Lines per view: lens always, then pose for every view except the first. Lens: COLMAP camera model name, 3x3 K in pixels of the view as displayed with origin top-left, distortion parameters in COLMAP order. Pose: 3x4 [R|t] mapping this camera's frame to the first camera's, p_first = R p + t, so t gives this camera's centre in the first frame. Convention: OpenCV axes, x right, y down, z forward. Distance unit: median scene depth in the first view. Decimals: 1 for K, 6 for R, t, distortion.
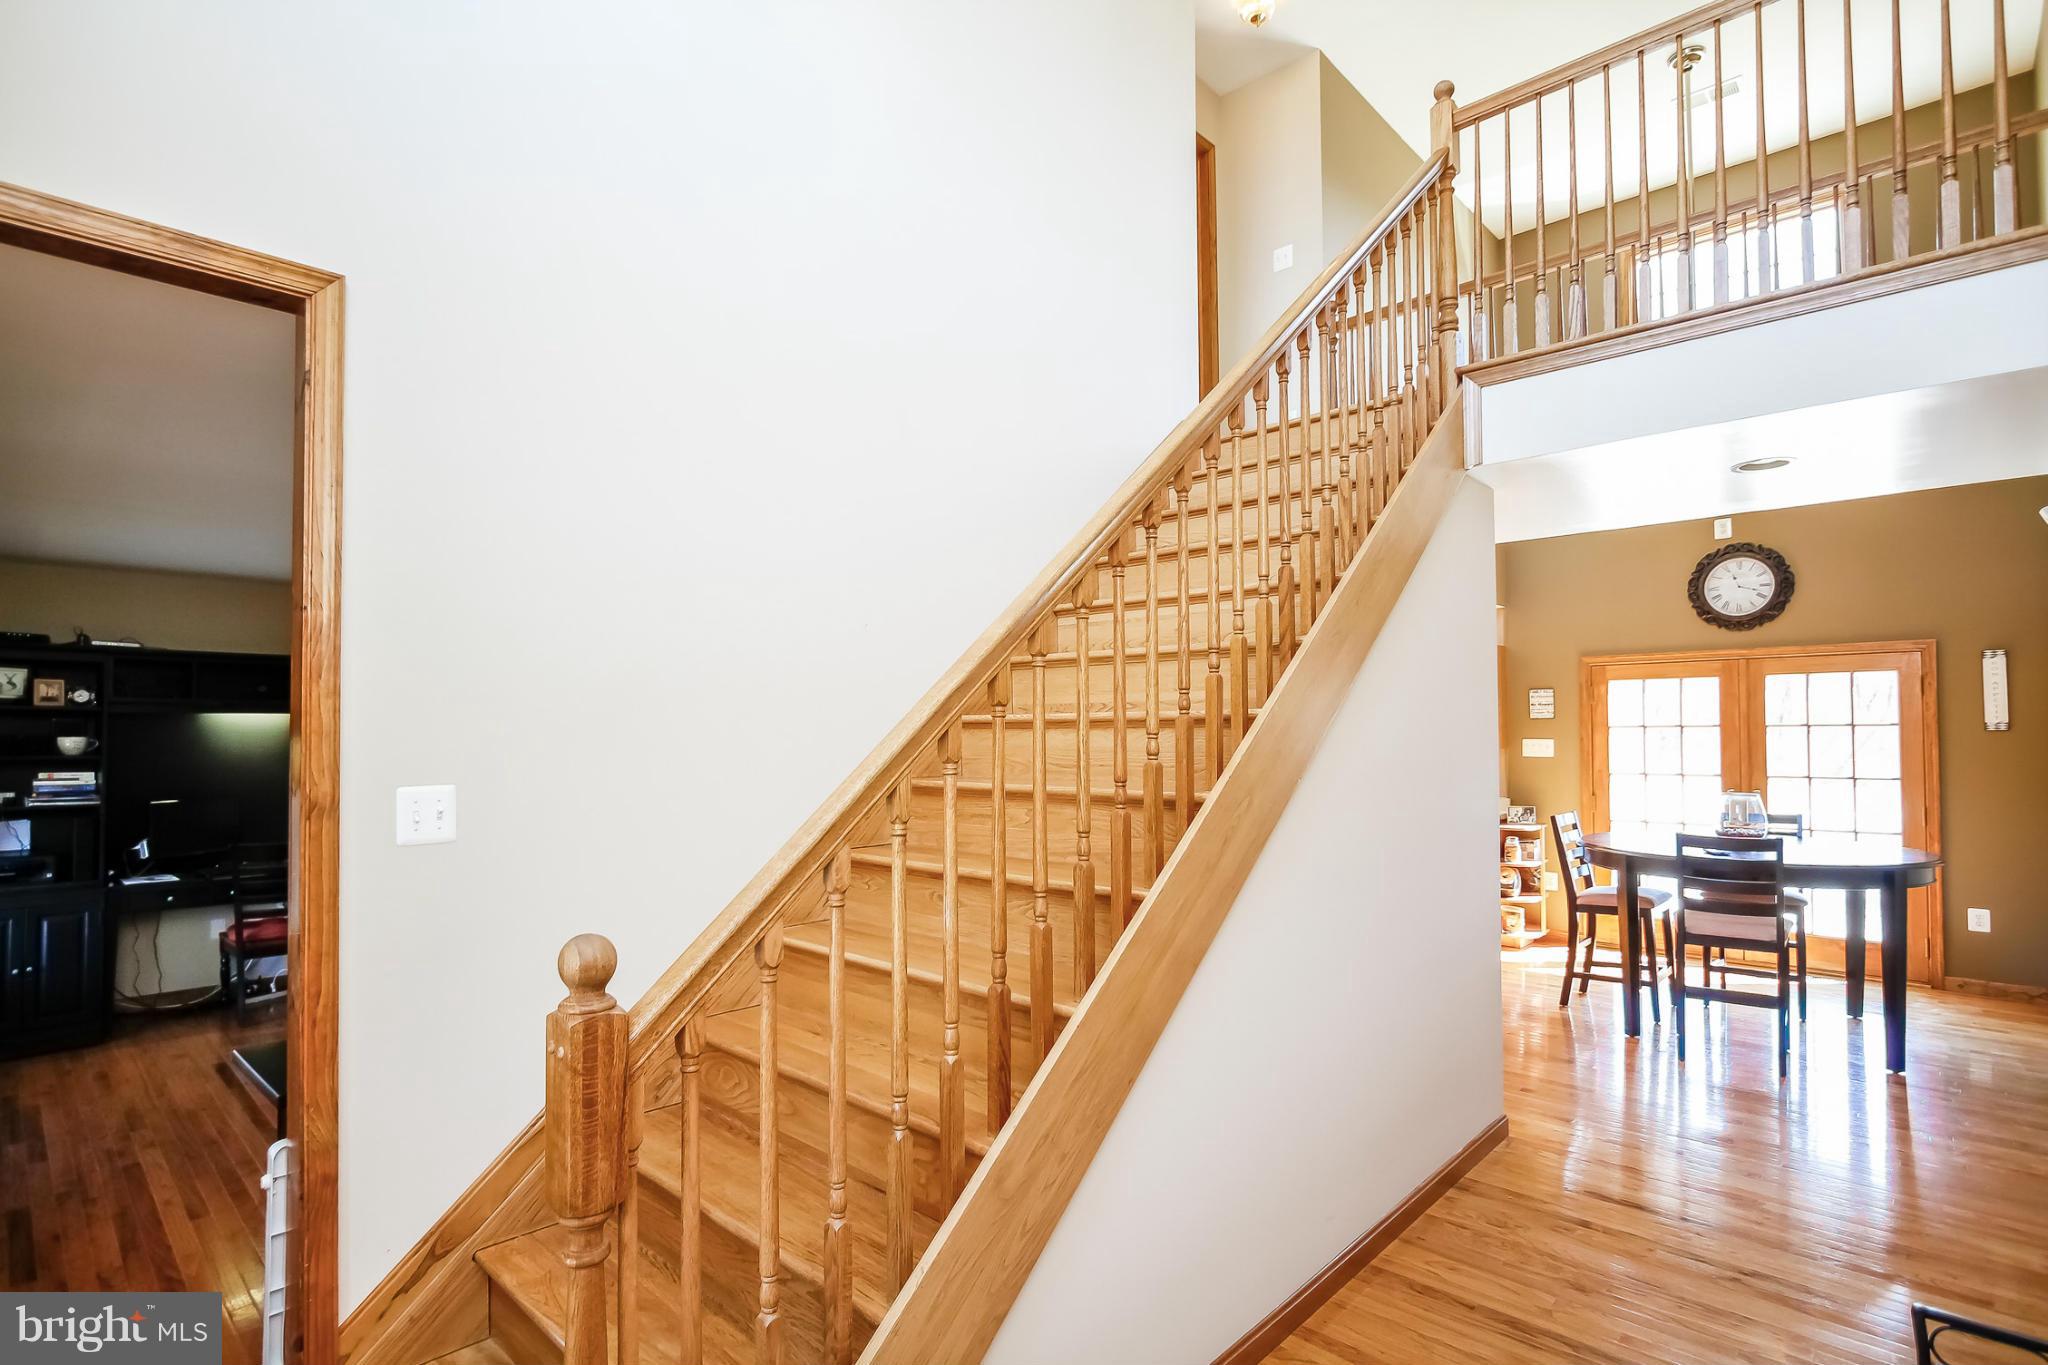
lens RADIAL K [[975.4, 0, 1041.3], [0, 975.4, 710.0], [0, 0, 1]] dist [-0.006089, -0.000990]
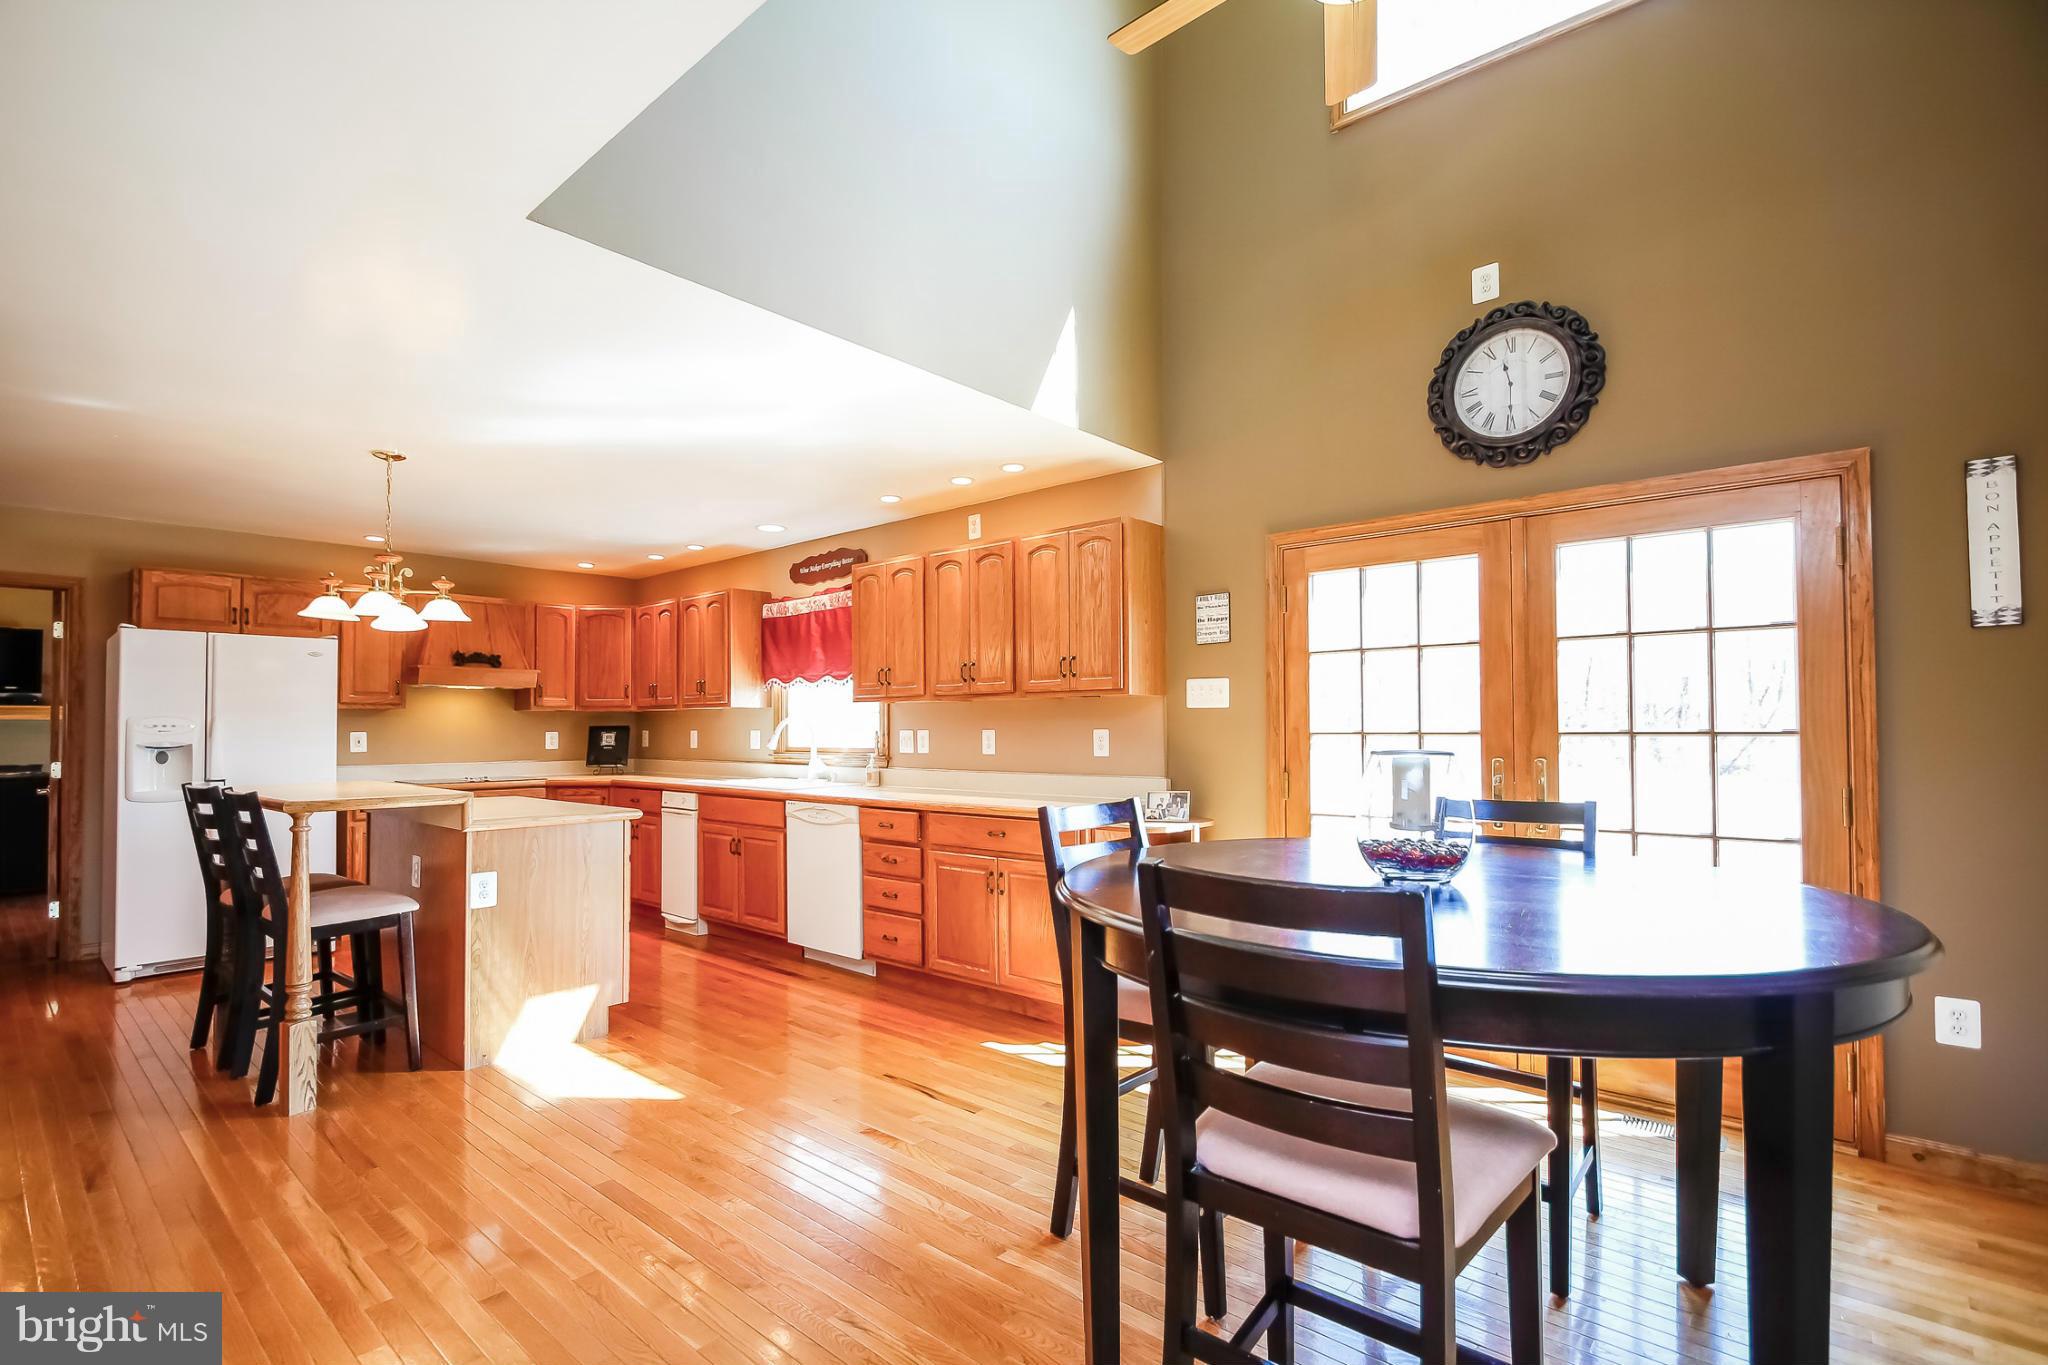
lens RADIAL K [[939.4, 0, 1008.7], [0, 939.4, 709.8], [0, 0, 1]] dist [-0.018966, 0.001161]
pose [[0.999706, 0.000338, 0.024259, 0.434793], [-0.000464, 0.999986, 0.005219, 0.053687], [-0.024257, -0.005229, 0.999692, 0.496816]]
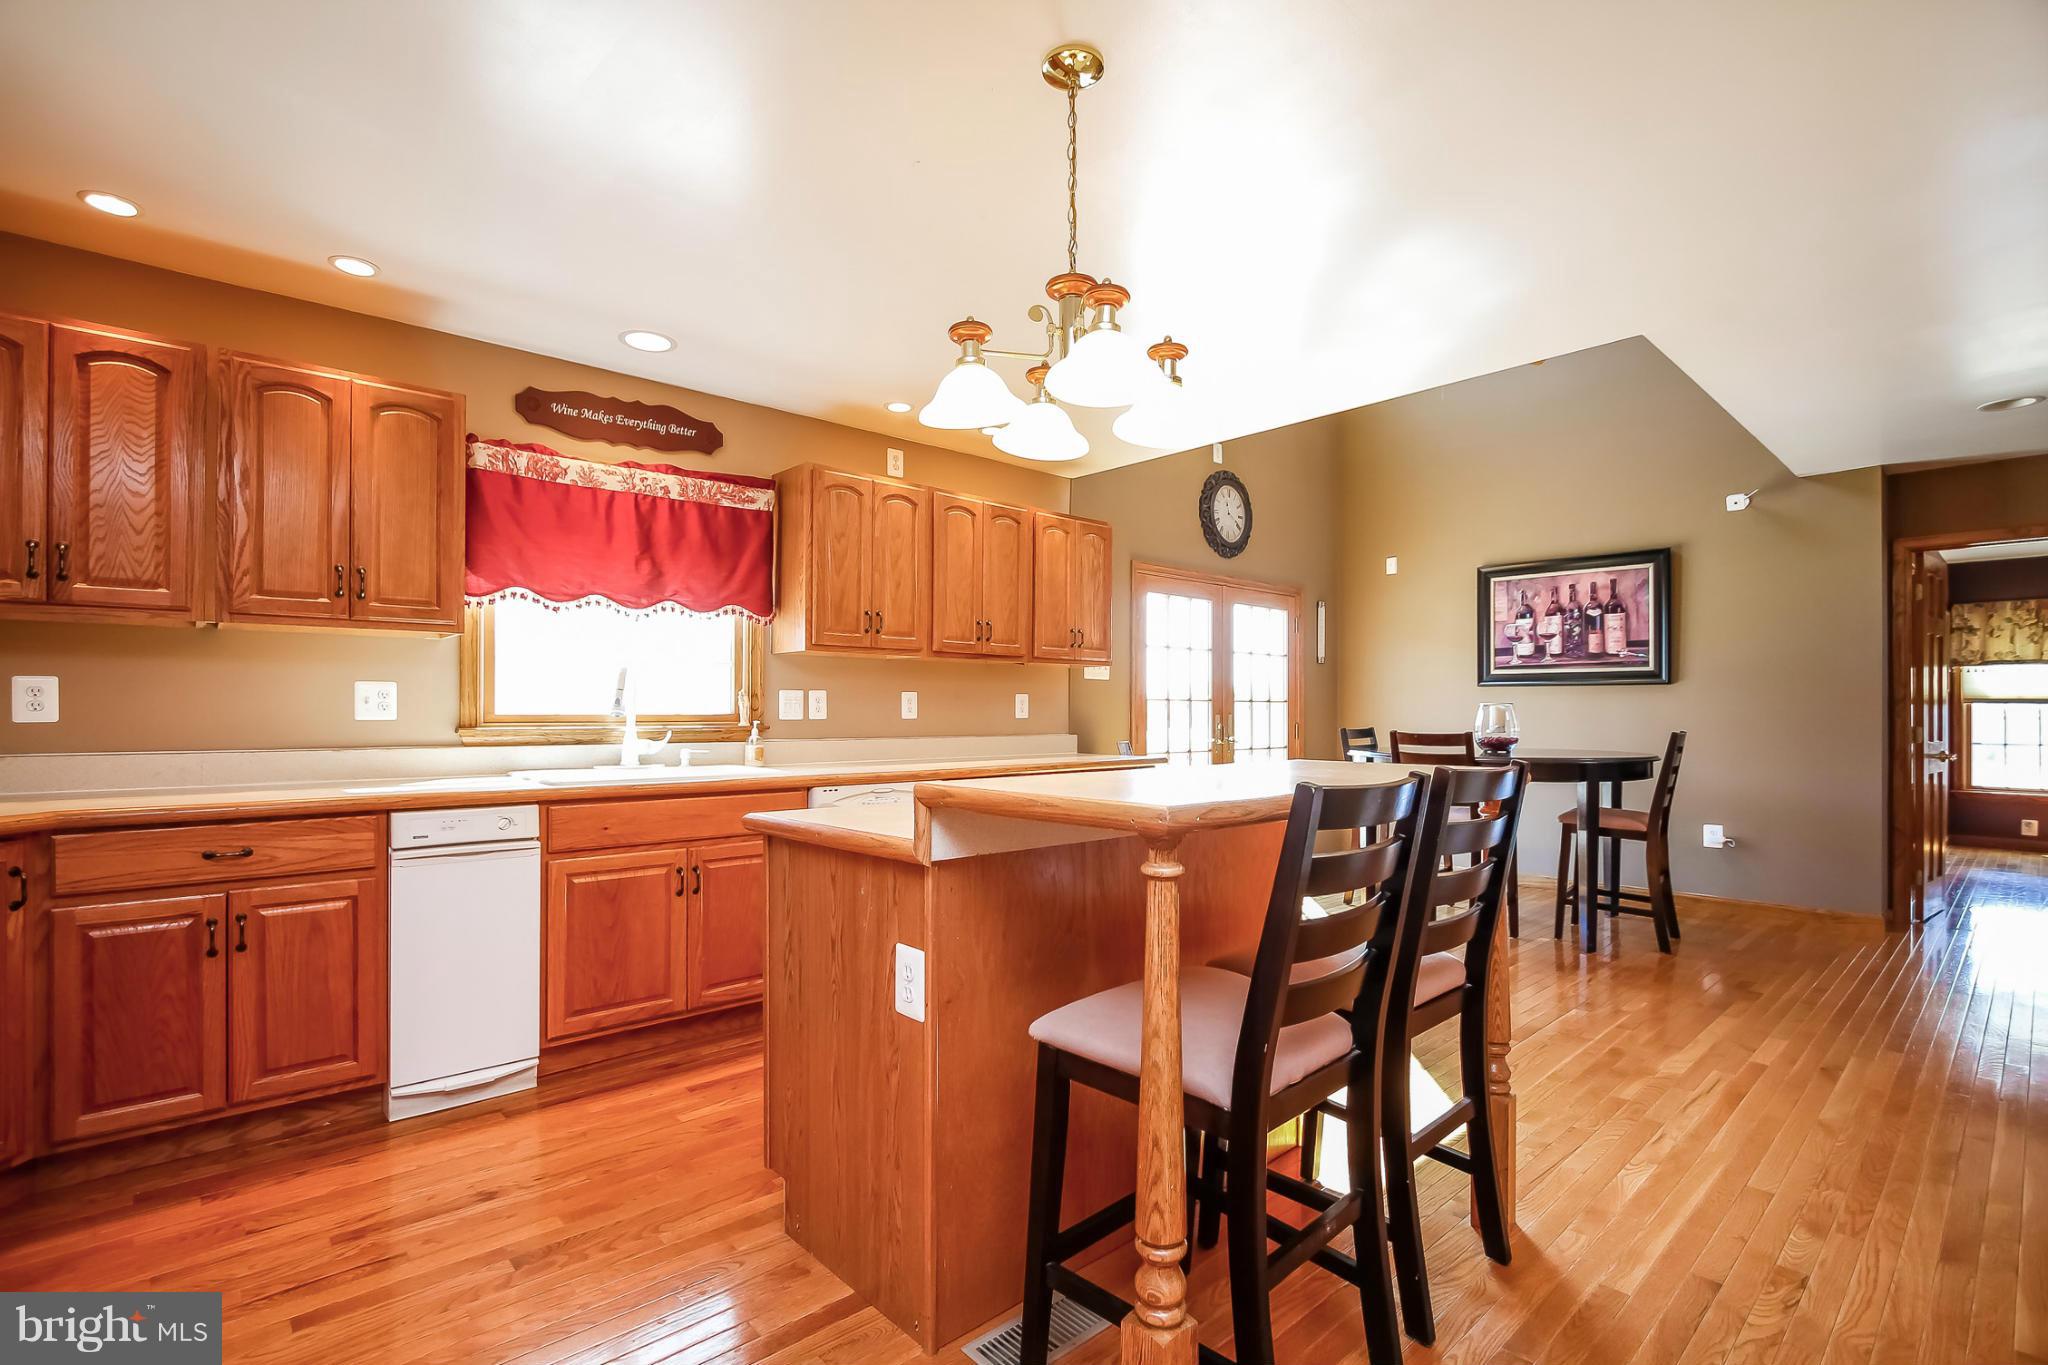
lens RADIAL K [[939.4, 0, 1014.4], [0, 939.4, 706.7], [0, 0, 1]] dist [-0.018966, 0.001161]
pose [[0.100019, 0.009490, 0.994940, -0.282604], [-0.028136, 0.999582, -0.006706, 0.089194], [-0.994588, -0.027323, 0.100244, 1.143010]]
